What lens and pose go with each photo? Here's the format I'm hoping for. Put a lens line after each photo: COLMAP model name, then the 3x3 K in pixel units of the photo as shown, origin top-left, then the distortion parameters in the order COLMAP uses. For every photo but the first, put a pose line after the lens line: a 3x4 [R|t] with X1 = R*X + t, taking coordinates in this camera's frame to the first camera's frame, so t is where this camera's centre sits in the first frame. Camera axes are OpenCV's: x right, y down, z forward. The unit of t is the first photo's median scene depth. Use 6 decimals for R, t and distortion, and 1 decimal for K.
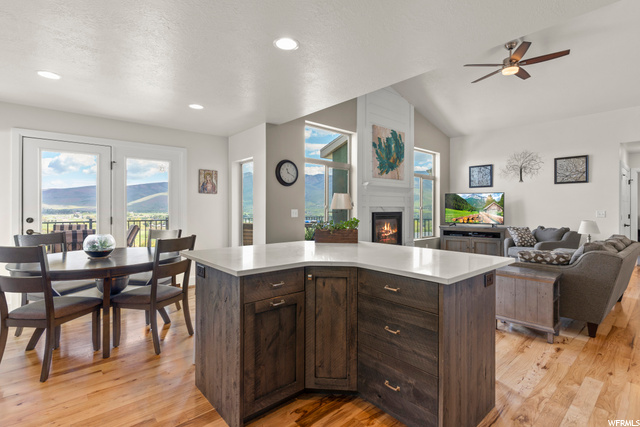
lens RADIAL K [[304.1, 0, 322.0], [0, 304.1, 206.7], [0, 0, 1]] dist [-0.000388, 0.001184]
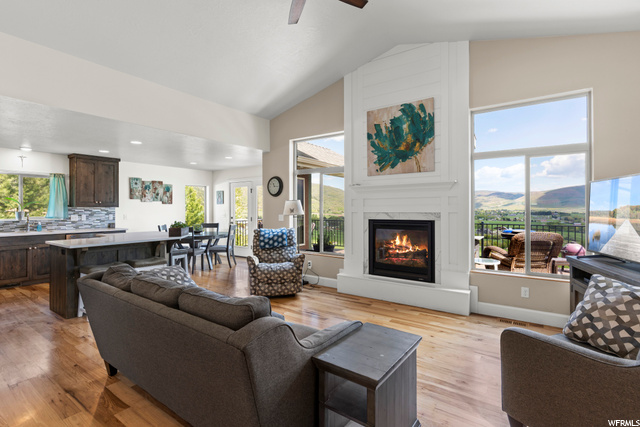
lens RADIAL K [[304.1, 0, 321.3], [0, 304.1, 206.9], [0, 0, 1]] dist [-0.000388, 0.001184]
pose [[0.239929, -0.012291, -0.970713, 0.877247], [0.004888, 0.999922, -0.011452, -0.006322], [0.970778, -0.001997, 0.239971, 0.649845]]
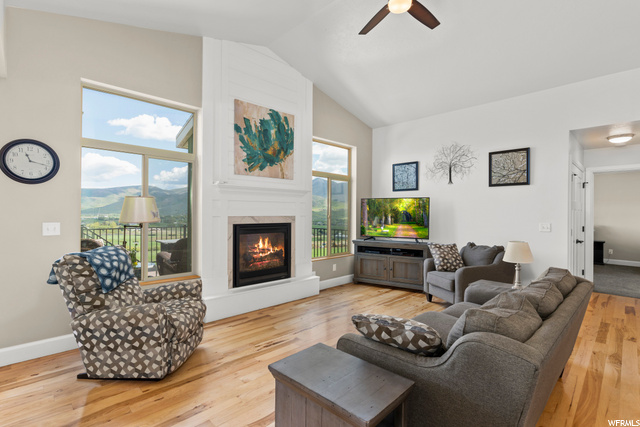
lens RADIAL K [[304.1, 0, 317.9], [0, 304.1, 210.5], [0, 0, 1]] dist [-0.000388, 0.001184]
pose [[0.998302, 0.004700, 0.058066, 0.302416], [-0.004591, 0.999987, -0.002006, -0.012369], [-0.058075, 0.001736, 0.998311, 0.276872]]
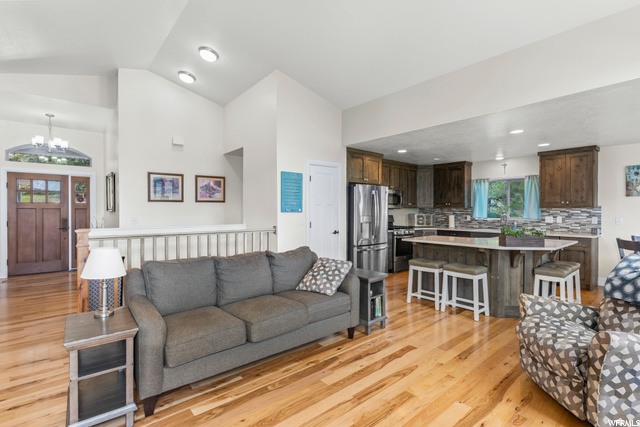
lens RADIAL K [[304.1, 0, 317.4], [0, 304.1, 211.3], [0, 0, 1]] dist [-0.000388, 0.001184]
pose [[-0.999900, -0.007309, -0.012088, 0.427300], [-0.007352, 0.999967, 0.003570, -0.009304], [0.012062, 0.003659, -0.999921, 1.047429]]
